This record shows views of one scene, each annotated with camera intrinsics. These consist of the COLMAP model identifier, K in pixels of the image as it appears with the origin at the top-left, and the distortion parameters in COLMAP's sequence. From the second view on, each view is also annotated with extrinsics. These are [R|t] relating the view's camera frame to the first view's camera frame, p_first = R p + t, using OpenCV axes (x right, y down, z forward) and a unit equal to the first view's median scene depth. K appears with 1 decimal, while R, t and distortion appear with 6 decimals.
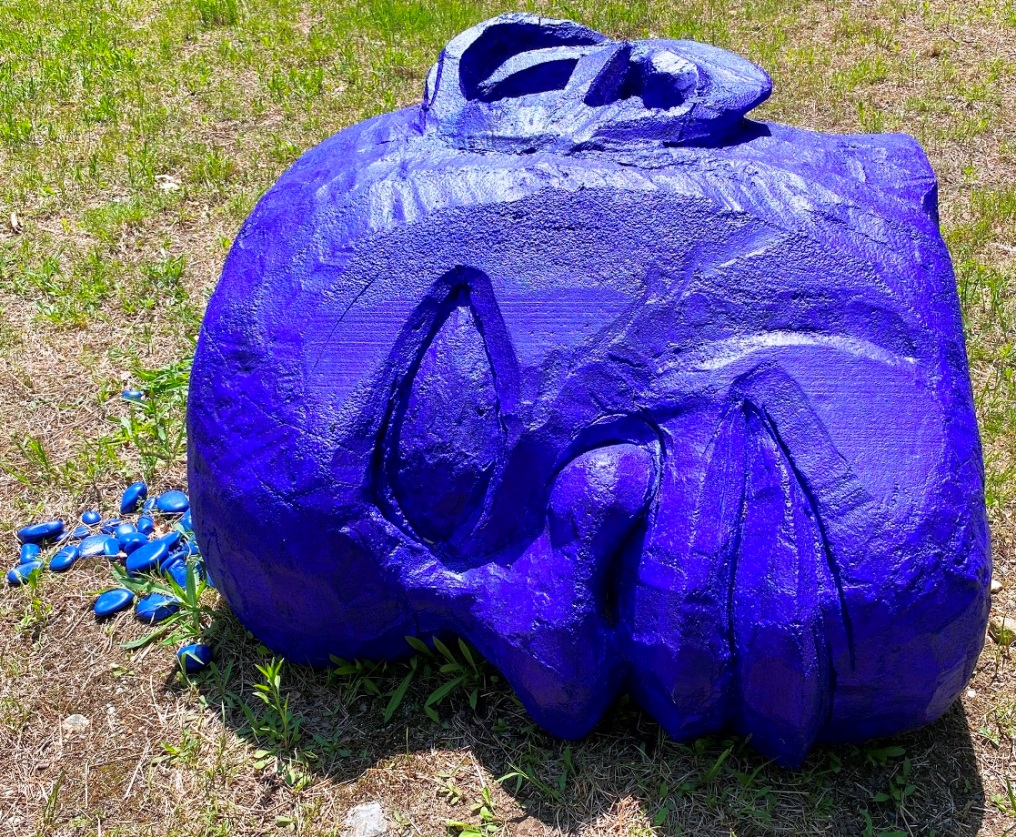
lens RADIAL K [[986.6, 0, 508.0], [0, 986.6, 418.5], [0, 0, 1]] dist [0.130392, -0.295253]
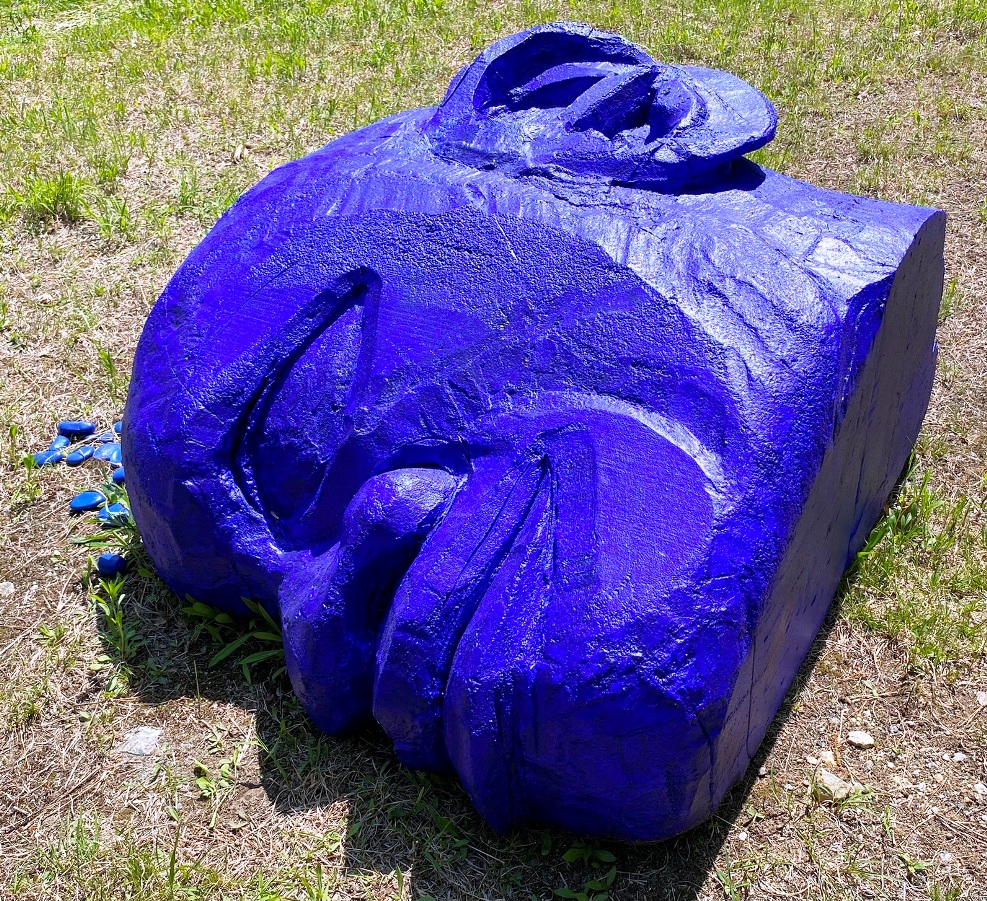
lens RADIAL K [[1095.3, 0, 506.8], [0, 1095.3, 423.8], [0, 0, 1]] dist [0.181281, -0.514039]
pose [[0.909368, 0.231295, -0.345763, 0.542707], [-0.226333, 0.972481, 0.055268, -0.095290], [0.349031, 0.027999, 0.936693, -0.025676]]
